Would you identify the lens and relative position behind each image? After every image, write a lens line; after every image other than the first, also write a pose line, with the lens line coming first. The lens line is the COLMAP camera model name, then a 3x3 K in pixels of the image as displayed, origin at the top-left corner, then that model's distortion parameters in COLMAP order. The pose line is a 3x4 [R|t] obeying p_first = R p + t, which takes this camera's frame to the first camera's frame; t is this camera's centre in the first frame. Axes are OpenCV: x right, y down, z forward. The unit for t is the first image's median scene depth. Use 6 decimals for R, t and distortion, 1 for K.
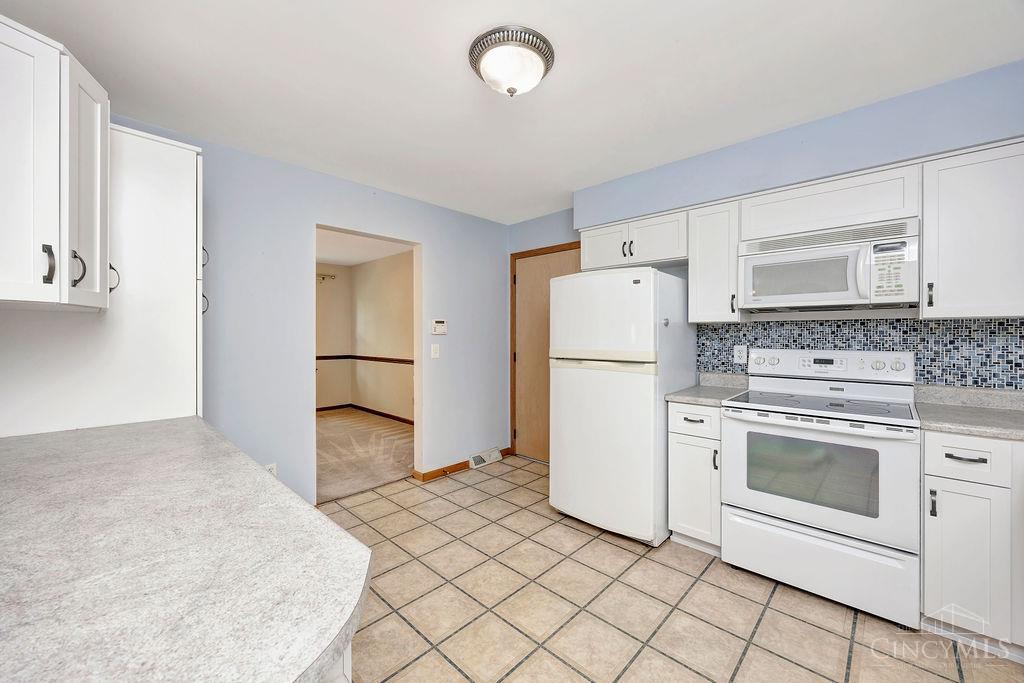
lens RADIAL K [[398.6, 0, 515.7], [0, 398.6, 324.2], [0, 0, 1]] dist [-0.003070, 0.001156]
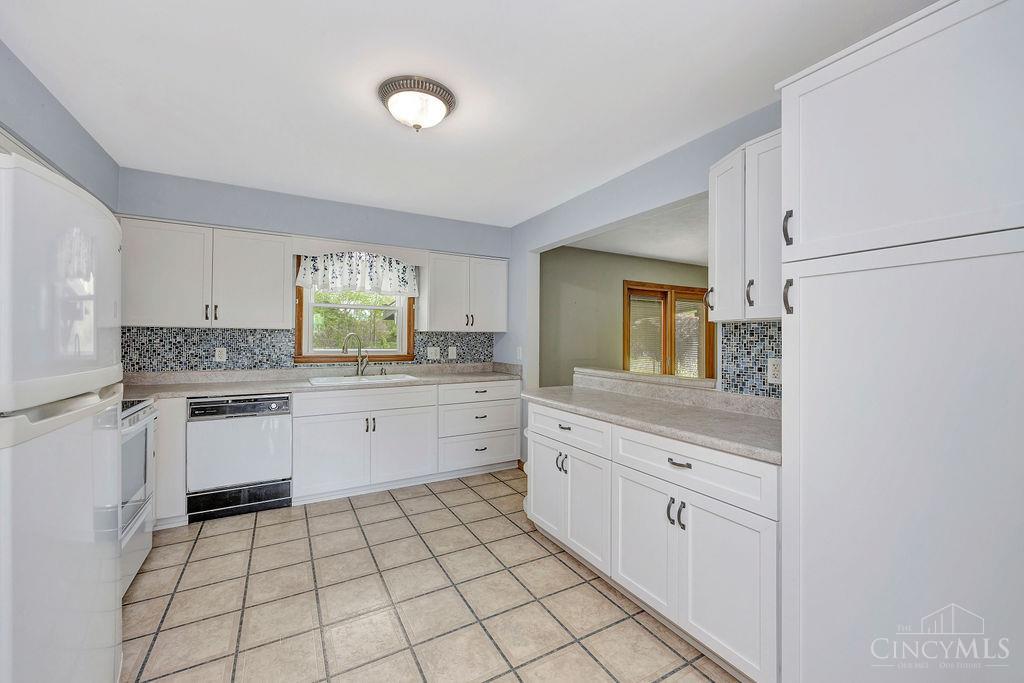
lens RADIAL K [[398.6, 0, 519.3], [0, 398.6, 338.7], [0, 0, 1]] dist [-0.003070, 0.001156]
pose [[-0.956850, -0.006661, 0.290506, -0.380813], [-0.014950, 0.999542, -0.026322, 0.032469], [-0.290197, -0.029529, -0.956511, 1.241438]]
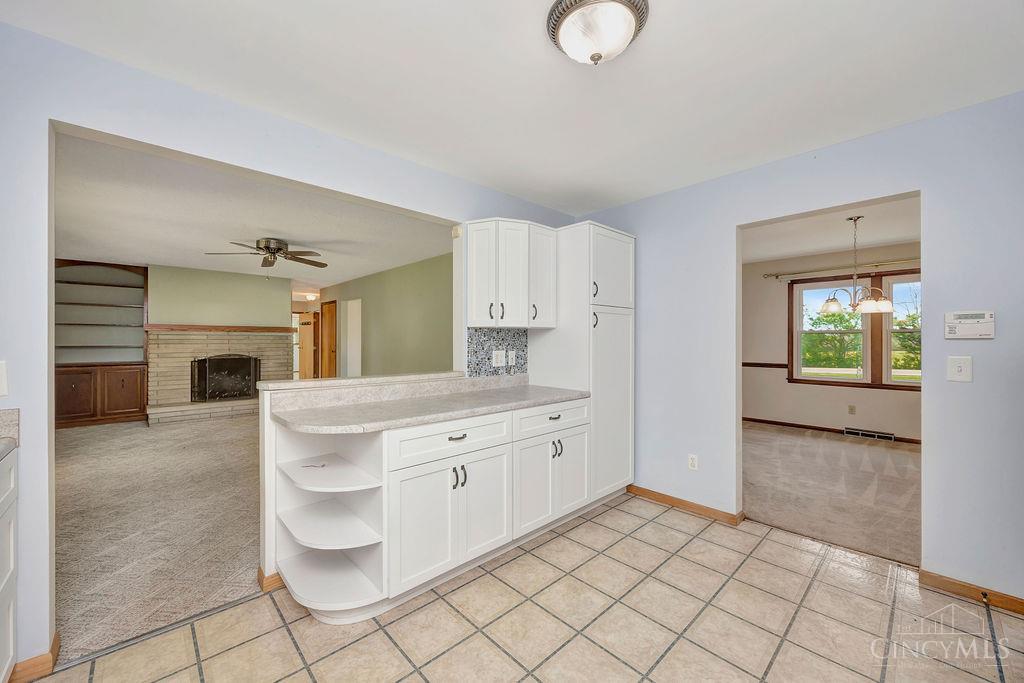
lens RADIAL K [[398.6, 0, 515.8], [0, 398.6, 339.5], [0, 0, 1]] dist [-0.003070, 0.001156]
pose [[-0.056949, -0.004201, -0.998368, 0.528421], [0.024962, 0.999673, -0.005630, 0.017020], [0.998065, -0.025242, -0.056825, 0.552115]]
